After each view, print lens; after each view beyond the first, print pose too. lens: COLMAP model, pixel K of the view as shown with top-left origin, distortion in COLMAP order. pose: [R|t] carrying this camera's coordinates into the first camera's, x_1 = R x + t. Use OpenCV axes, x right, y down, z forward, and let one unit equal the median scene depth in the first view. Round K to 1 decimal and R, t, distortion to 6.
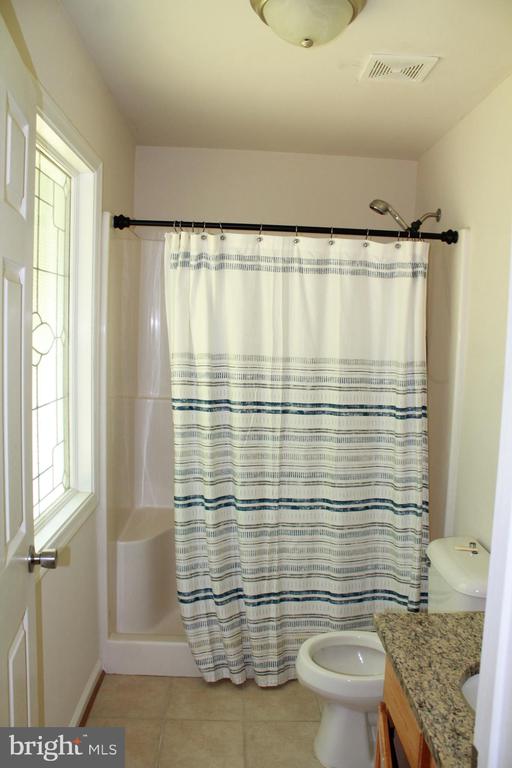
lens RADIAL K [[643.3, 0, 251.3], [0, 643.3, 380.6], [0, 0, 1]] dist [-0.154860, 0.125062]
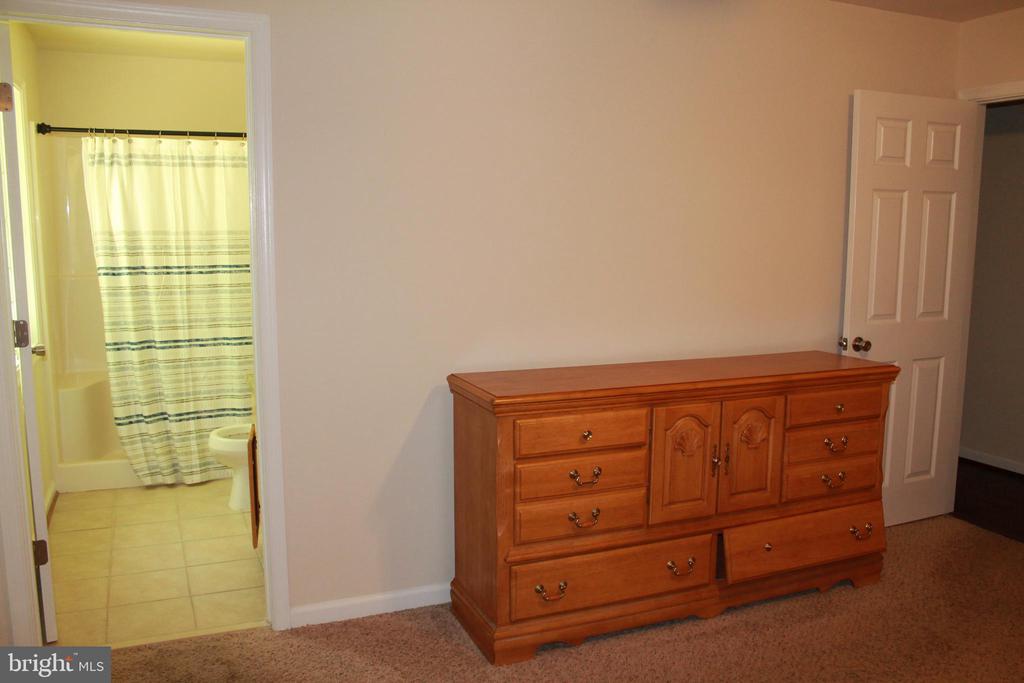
lens RADIAL K [[857.8, 0, 506.7], [0, 857.8, 347.8], [0, 0, 1]] dist [-0.154860, 0.125062]
pose [[0.928843, -0.078916, 0.361972, 0.022486], [0.040179, 0.992744, 0.113333, 0.032364], [-0.368289, -0.090725, 0.925274, -0.859496]]
